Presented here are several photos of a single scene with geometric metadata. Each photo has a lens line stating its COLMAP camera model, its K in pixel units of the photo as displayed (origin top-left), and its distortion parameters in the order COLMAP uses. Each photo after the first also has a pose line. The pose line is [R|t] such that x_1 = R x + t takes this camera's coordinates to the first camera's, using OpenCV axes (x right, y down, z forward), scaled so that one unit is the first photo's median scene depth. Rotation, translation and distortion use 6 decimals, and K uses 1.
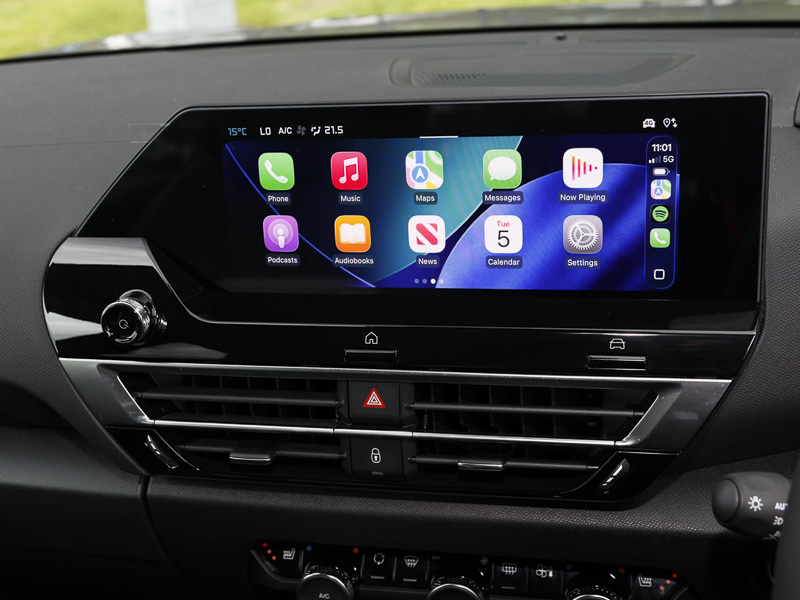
lens RADIAL K [[1049.5, 0, 399.5], [0, 1049.5, 312.2], [0, 0, 1]] dist [0.005273, 0.022631]
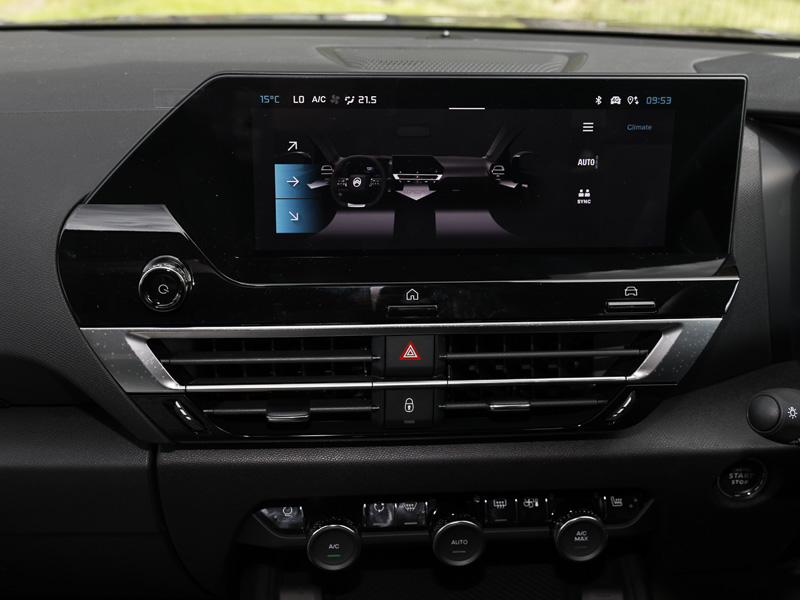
lens RADIAL K [[1061.3, 0, 400.0], [0, 1061.3, 300.0], [0, 0, 1]] dist [-0.001370, 0.003654]
pose [[0.950846, -0.035096, 0.307668, -0.362270], [0.032789, 0.999382, 0.012668, 0.015424], [-0.307922, -0.001957, 0.951410, -0.027477]]
